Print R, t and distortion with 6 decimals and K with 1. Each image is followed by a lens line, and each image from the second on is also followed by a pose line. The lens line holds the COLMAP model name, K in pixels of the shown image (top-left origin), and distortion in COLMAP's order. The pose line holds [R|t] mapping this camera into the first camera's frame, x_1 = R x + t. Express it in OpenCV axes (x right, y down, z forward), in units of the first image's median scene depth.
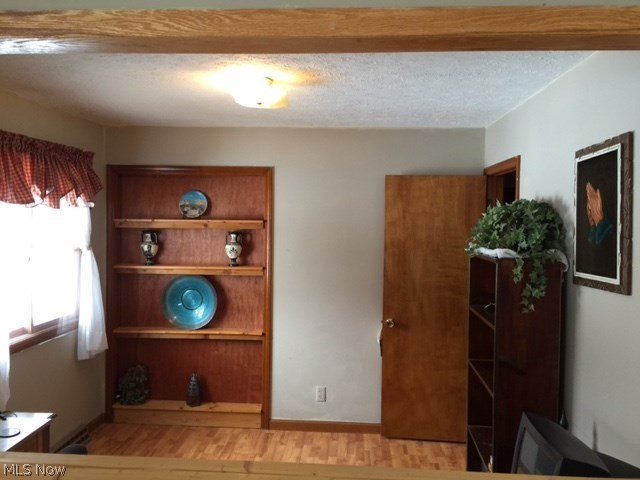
lens RADIAL K [[571.6, 0, 321.4], [0, 571.6, 235.2], [0, 0, 1]] dist [0.083778, -0.000237]
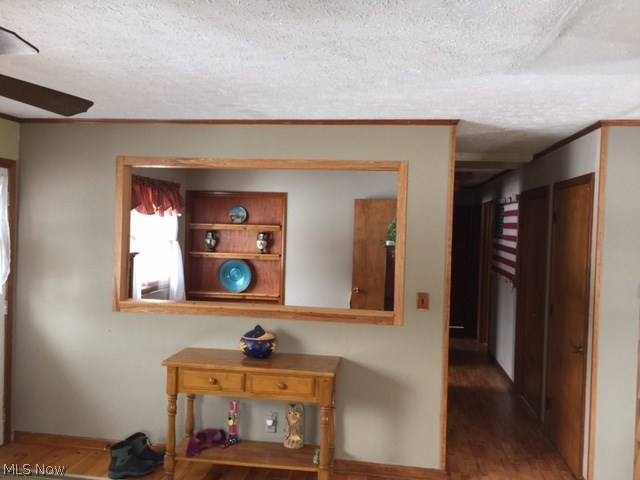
lens RADIAL K [[571.6, 0, 319.6], [0, 571.6, 241.7], [0, 0, 1]] dist [0.083778, -0.000237]
pose [[0.996850, 0.018033, -0.077227, 0.132779], [-0.018262, 0.999831, -0.002267, 0.020607], [0.077173, 0.003670, 0.997011, -0.588691]]
